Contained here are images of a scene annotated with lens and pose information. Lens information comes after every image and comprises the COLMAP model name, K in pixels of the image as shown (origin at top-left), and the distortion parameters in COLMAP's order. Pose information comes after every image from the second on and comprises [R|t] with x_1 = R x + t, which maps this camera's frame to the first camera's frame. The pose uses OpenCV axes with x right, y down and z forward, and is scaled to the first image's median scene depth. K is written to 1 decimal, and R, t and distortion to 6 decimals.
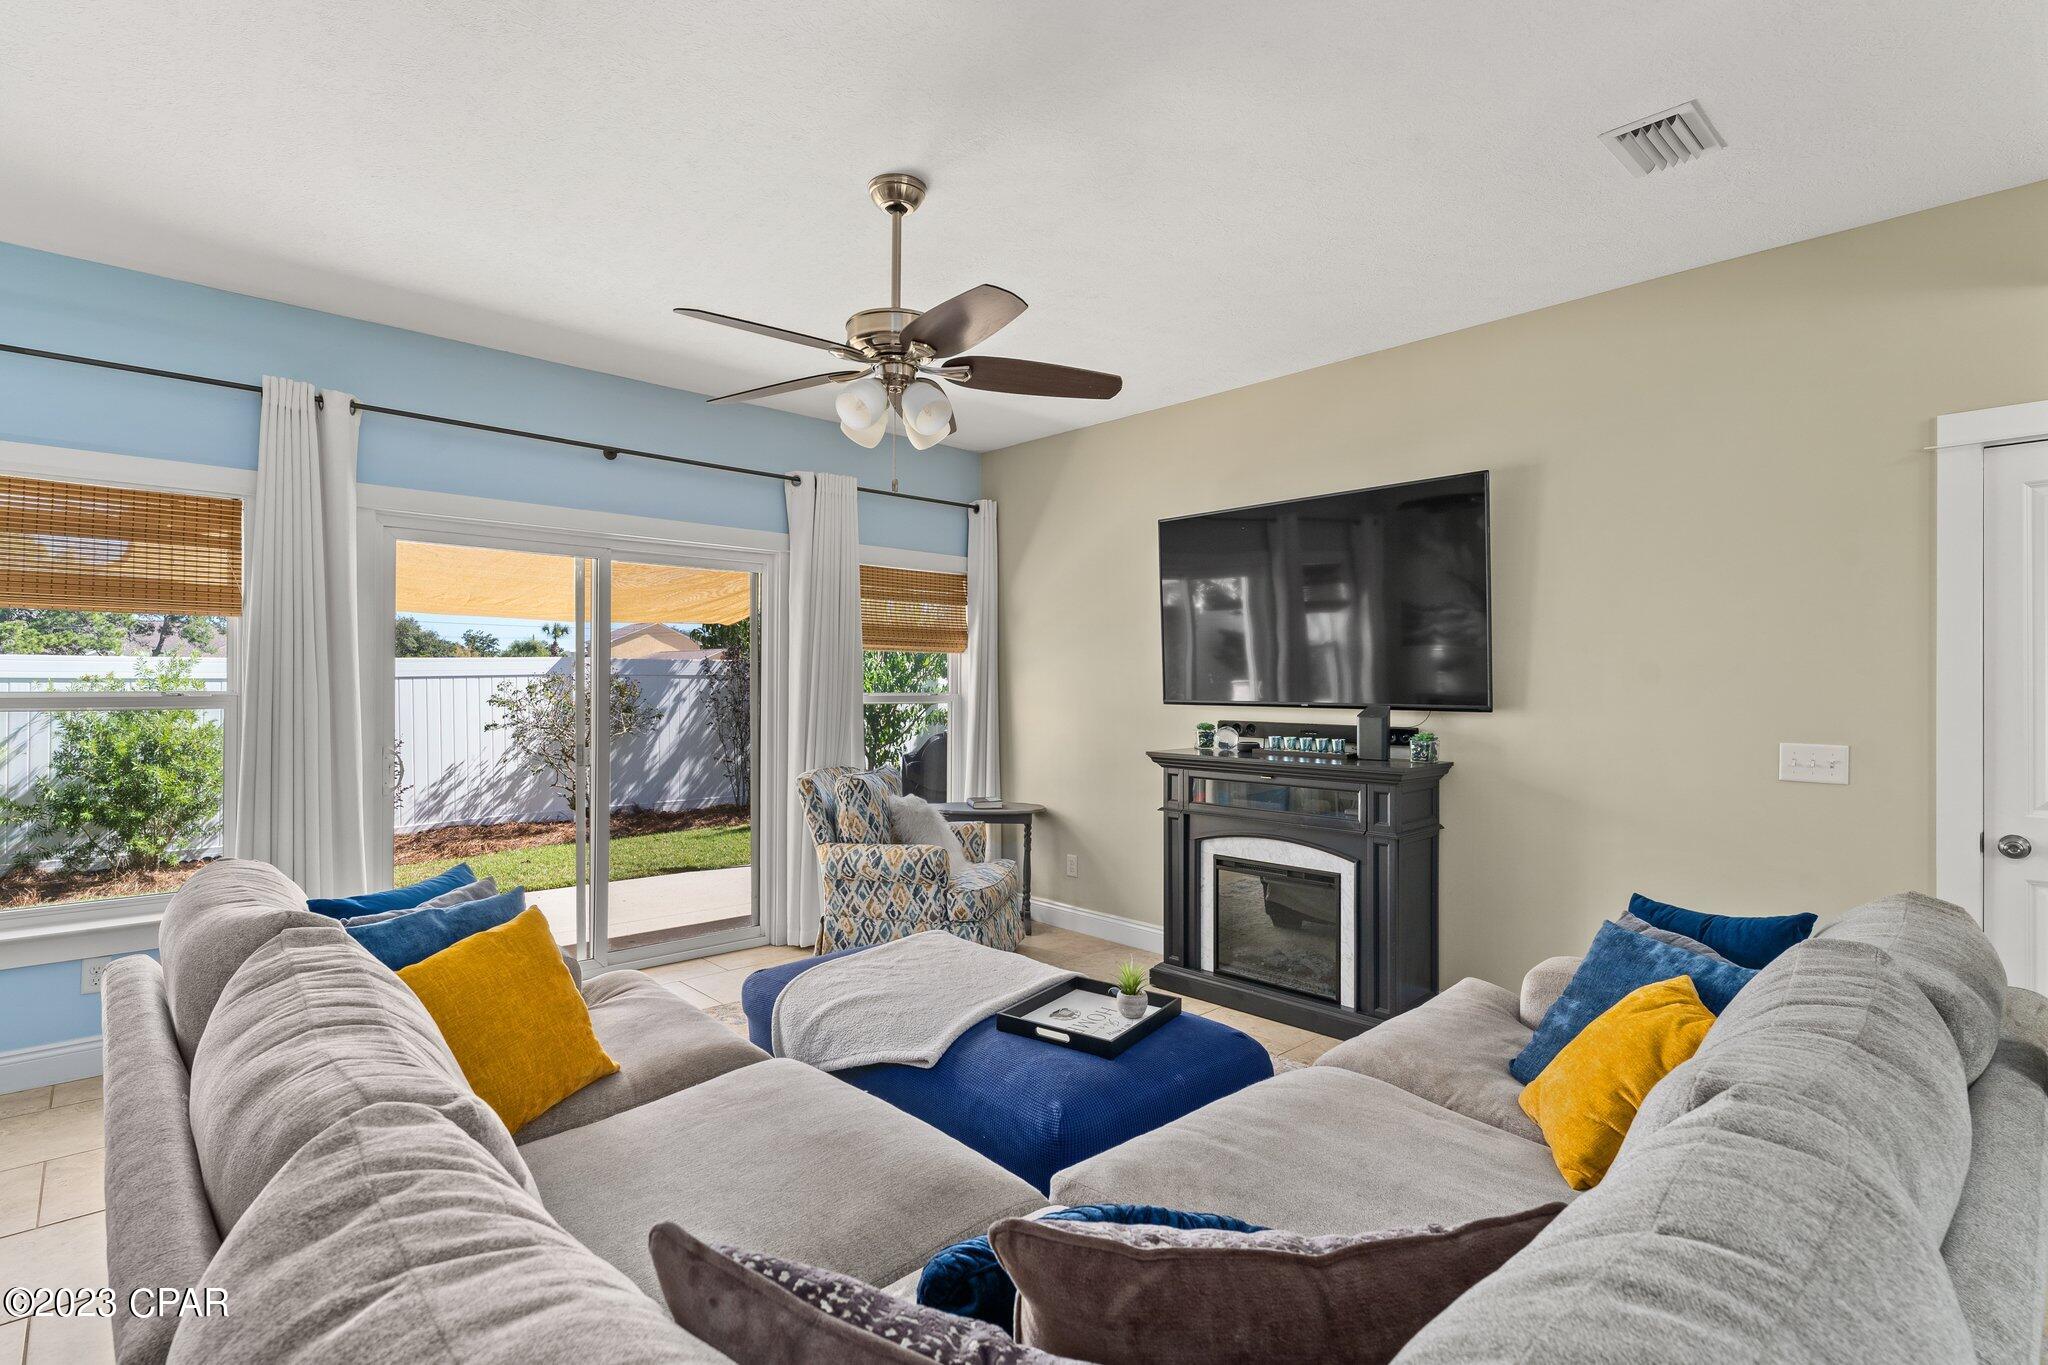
lens RADIAL K [[976.4, 0, 1004.8], [0, 976.4, 686.0], [0, 0, 1]] dist [-0.004467, -0.000651]
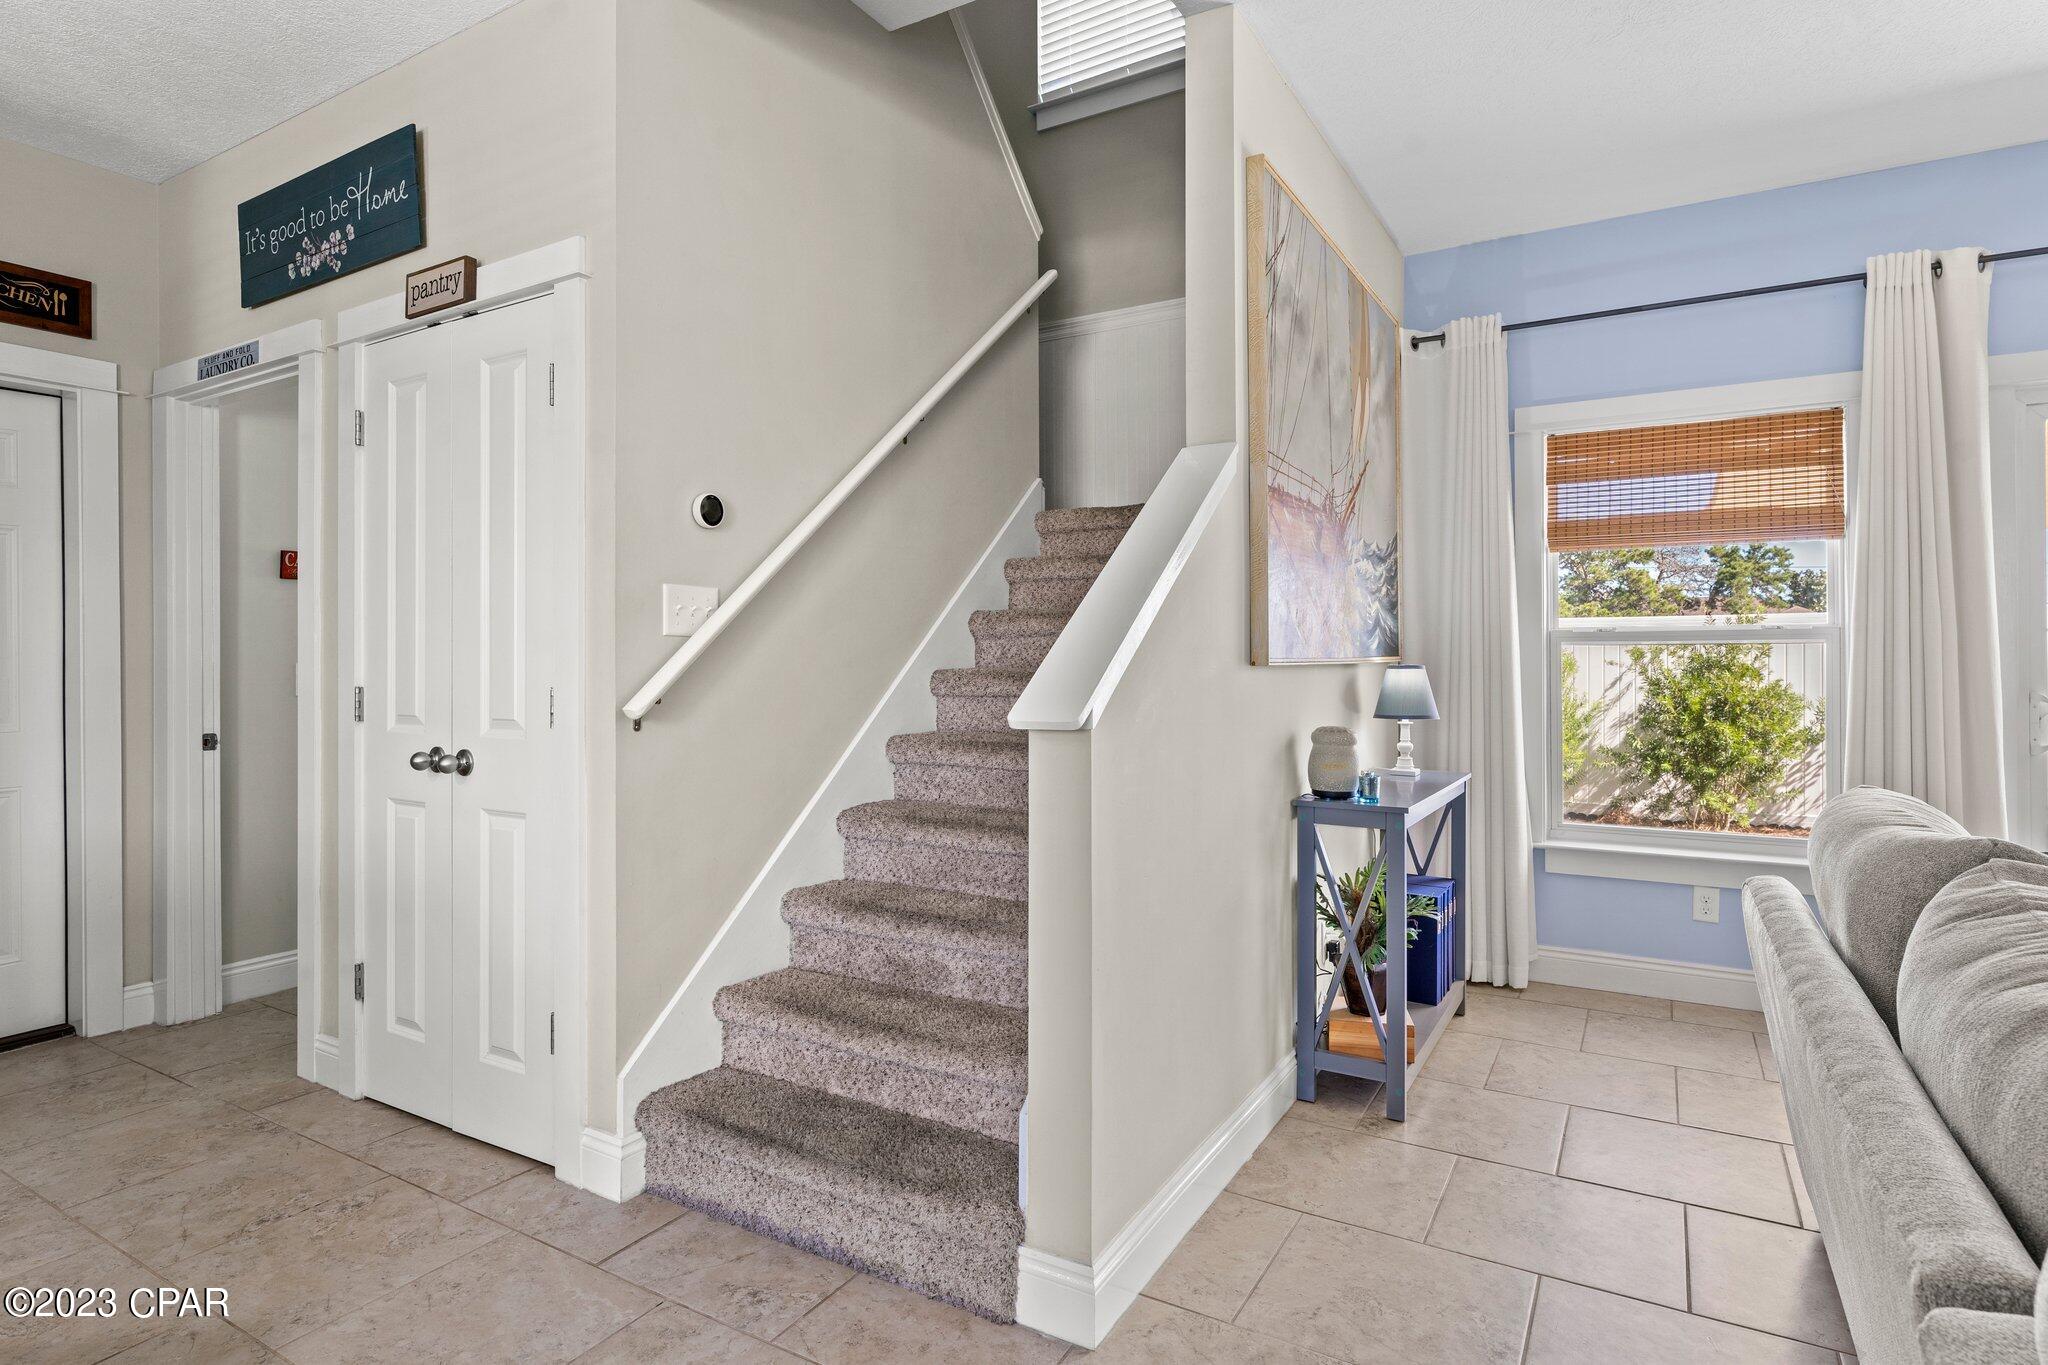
lens RADIAL K [[1077.3, 0, 1019.0], [0, 1077.3, 653.3], [0, 0, 1]] dist [-0.005118, 0.000263]
pose [[0.285947, -0.009174, -0.958201, -0.050094], [0.000298, 0.999955, -0.009485, 0.034922], [0.958245, 0.002427, 0.285937, -0.001698]]
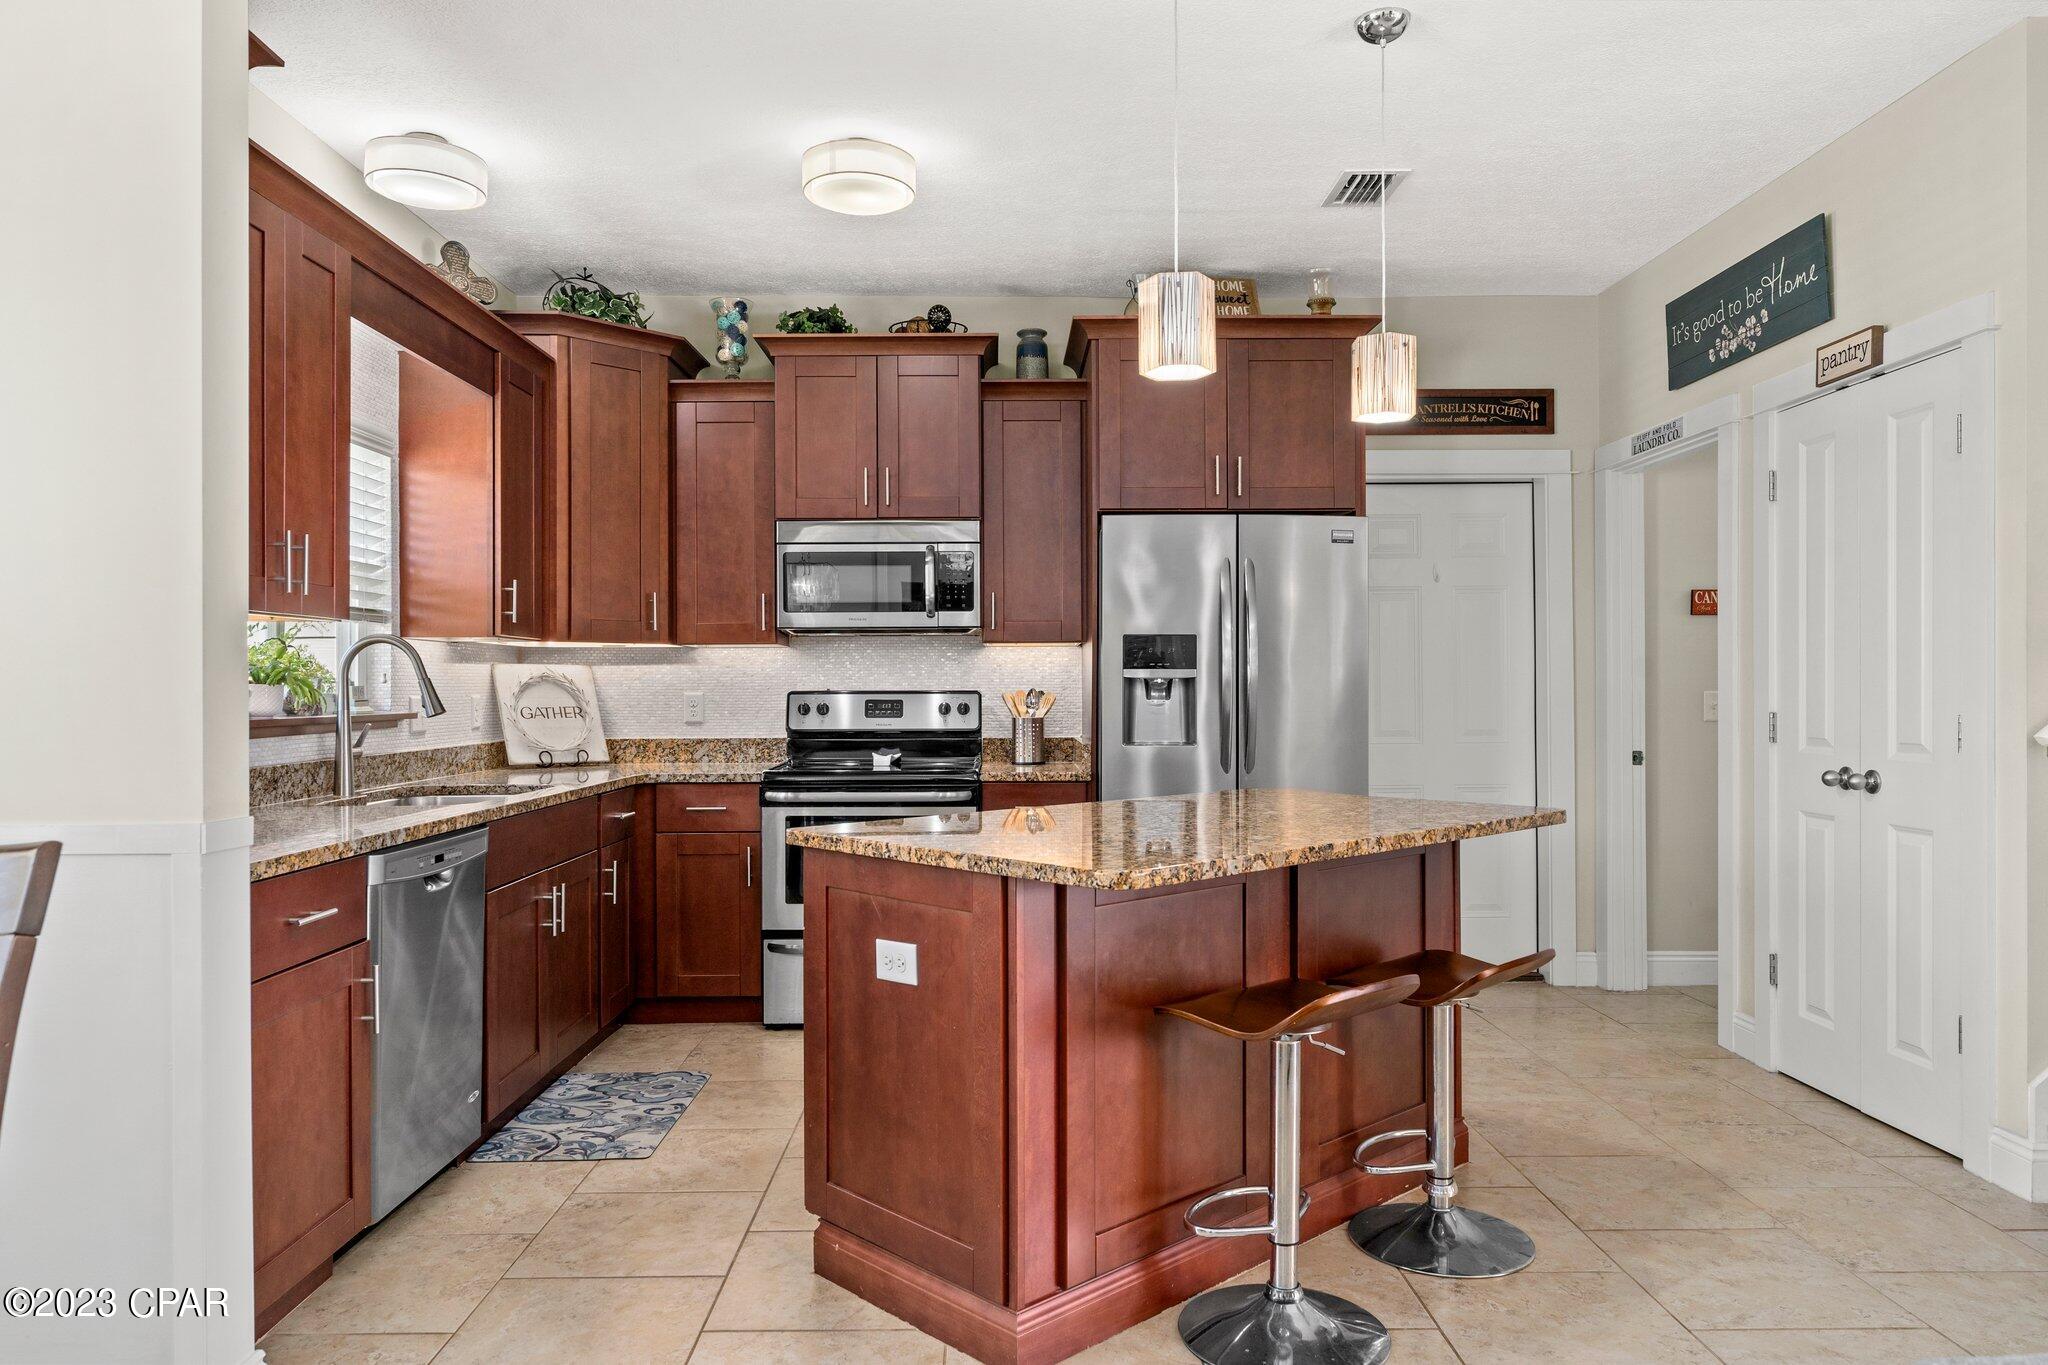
lens RADIAL K [[1368.0, 0, 1006.2], [0, 1368.0, 688.4], [0, 0, 1]] dist [0.005817, 0.000099]
pose [[-0.672658, -0.002762, -0.739948, 0.277676], [-0.003896, 0.999992, -0.000191, 0.034403], [0.739943, 0.002755, -0.672664, 0.048202]]
